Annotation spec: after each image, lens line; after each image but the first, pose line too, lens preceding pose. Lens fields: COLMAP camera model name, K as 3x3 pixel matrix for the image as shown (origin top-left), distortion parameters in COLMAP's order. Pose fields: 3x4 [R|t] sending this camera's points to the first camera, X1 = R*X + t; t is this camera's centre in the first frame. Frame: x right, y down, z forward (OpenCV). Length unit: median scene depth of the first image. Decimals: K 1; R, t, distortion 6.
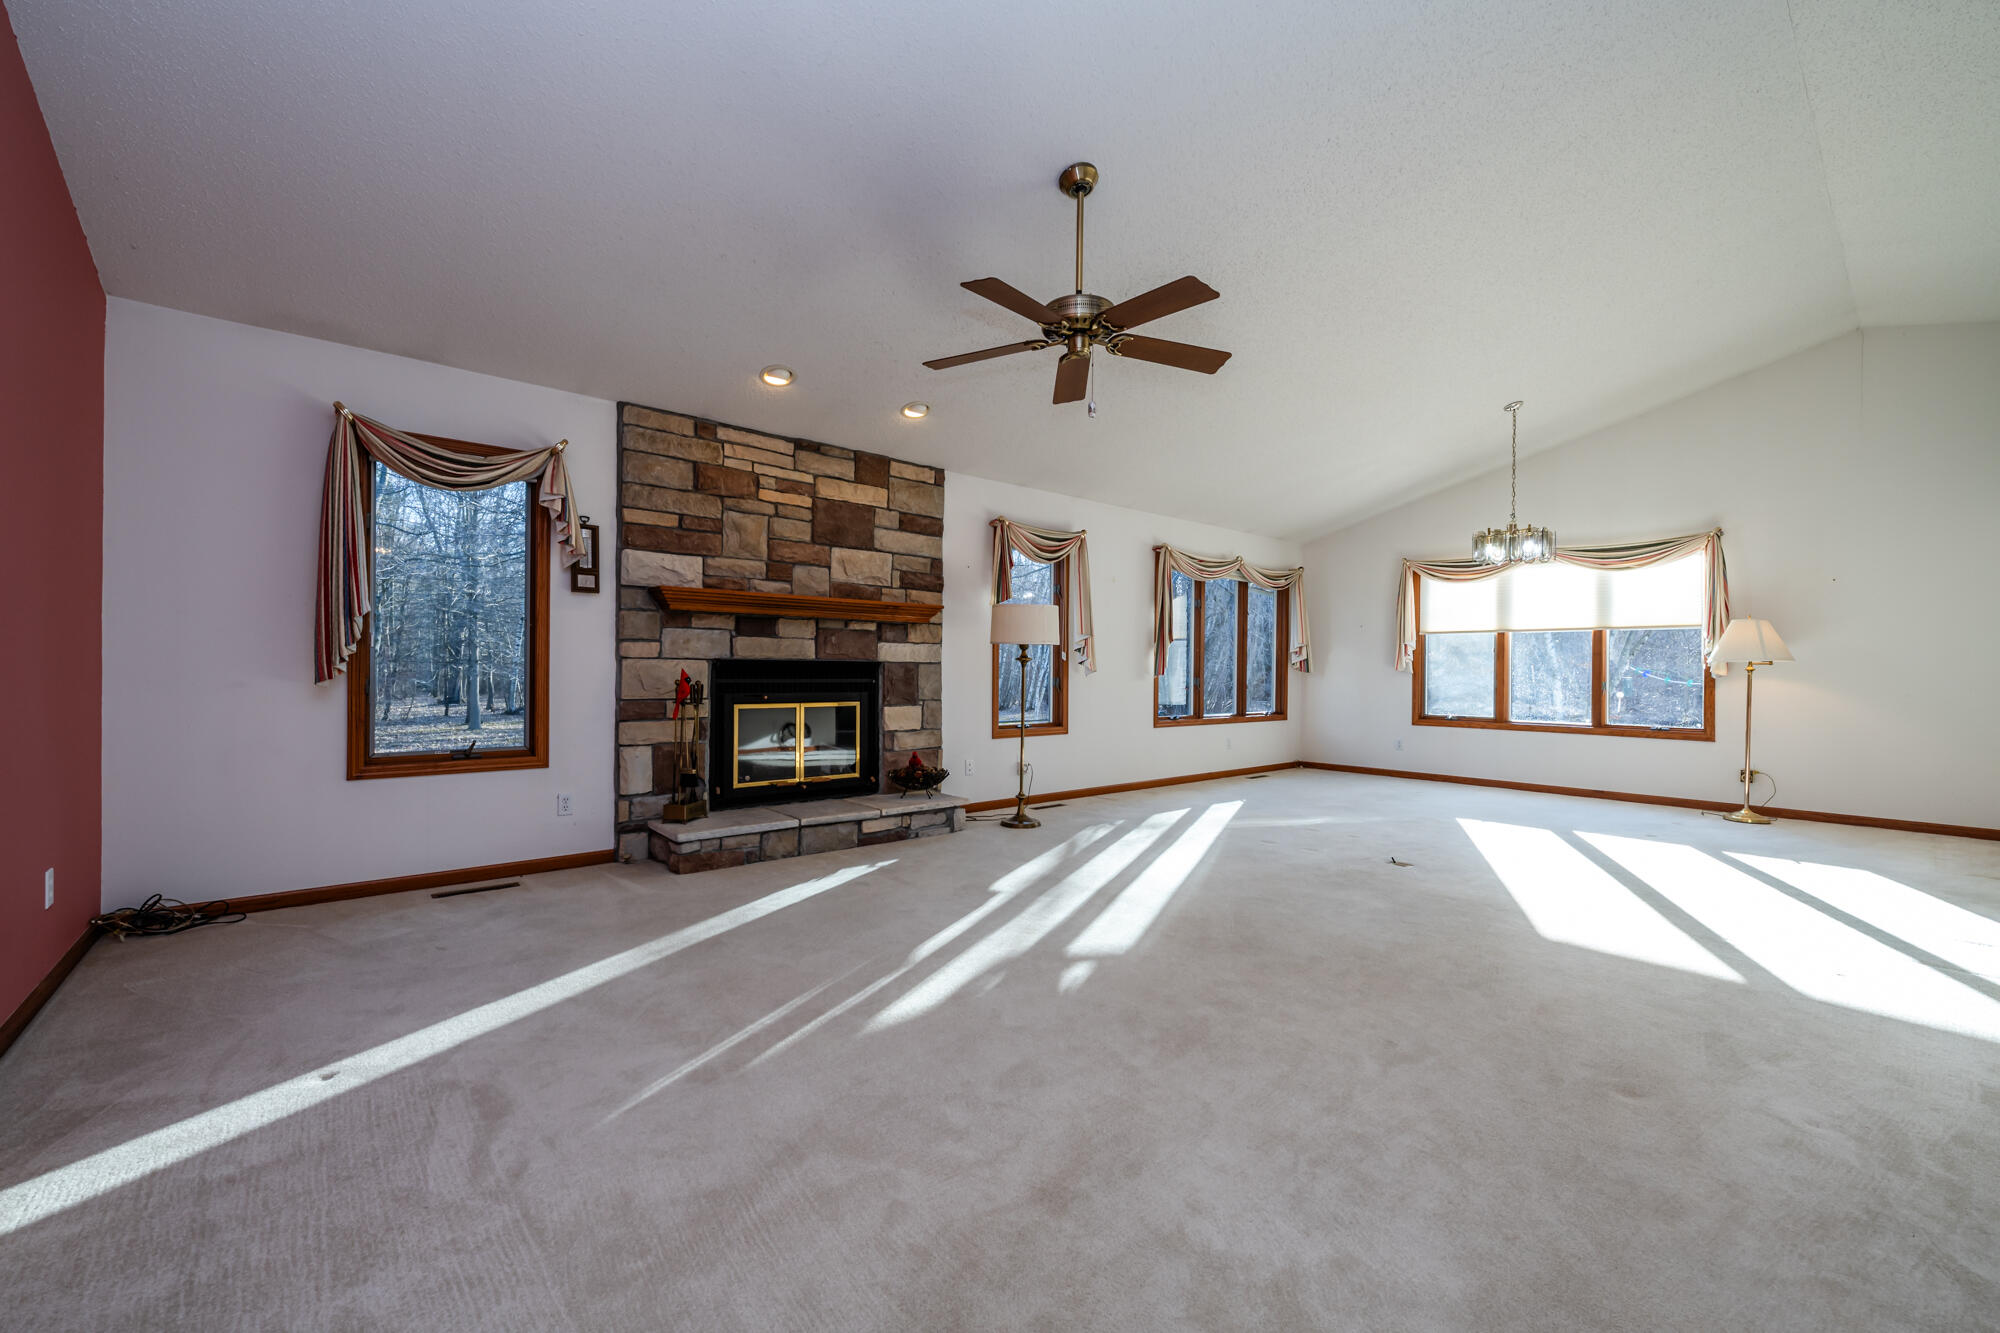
lens RADIAL K [[799.2, 0, 1016.0], [0, 799.2, 669.4], [0, 0, 1]] dist [-0.002509, 0.000766]
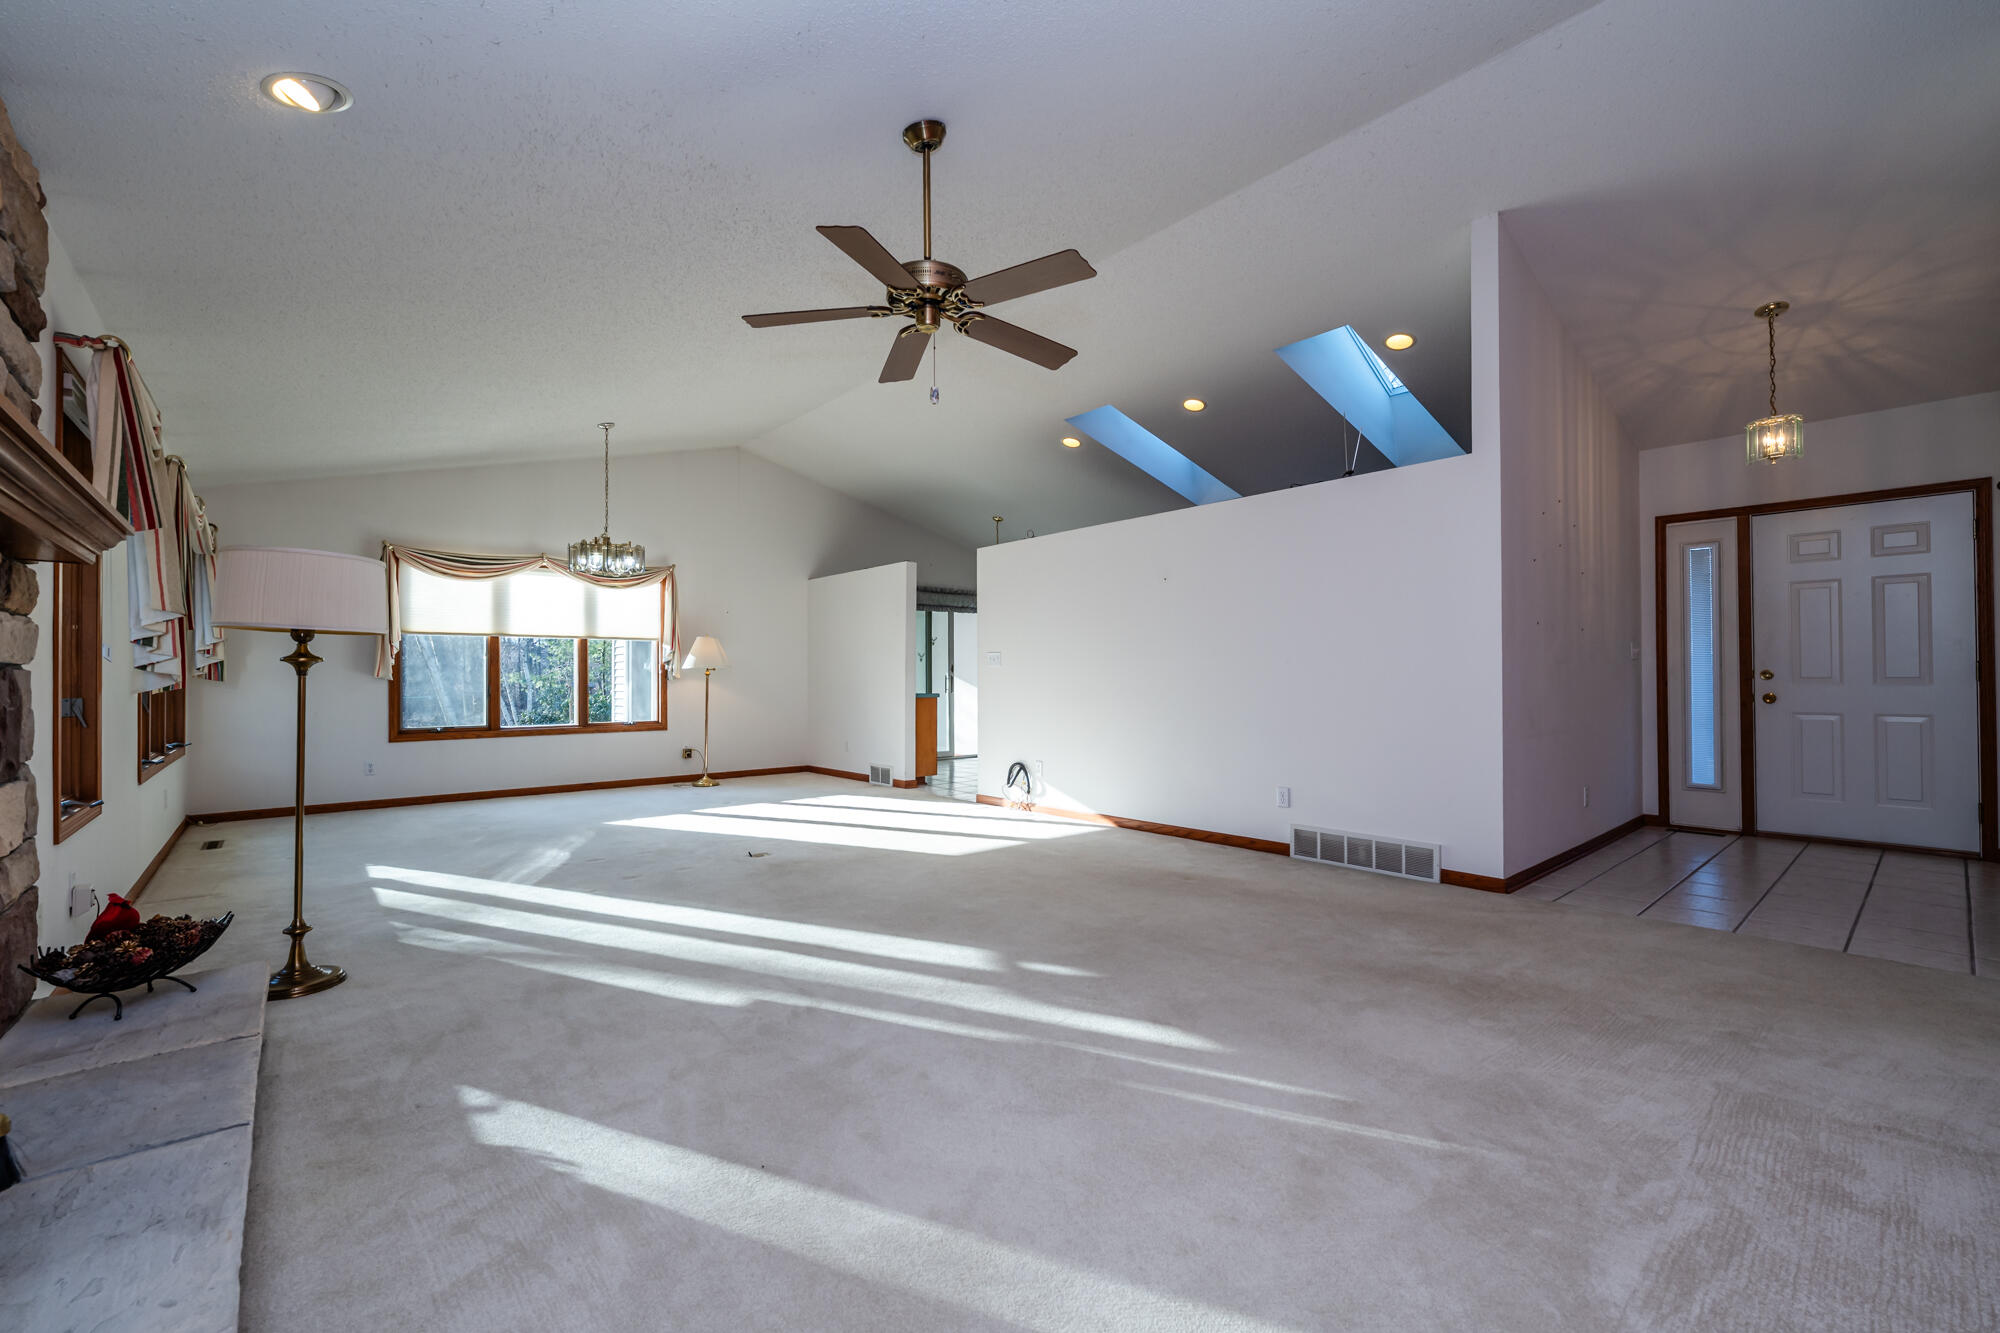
lens RADIAL K [[799.2, 0, 1007.9], [0, 799.2, 668.2], [0, 0, 1]] dist [-0.002509, 0.000766]
pose [[0.001560, 0.003302, 0.999993, -0.428866], [0.004090, 0.999986, -0.003308, -0.002892], [-0.999990, 0.004095, 0.001546, 0.467400]]
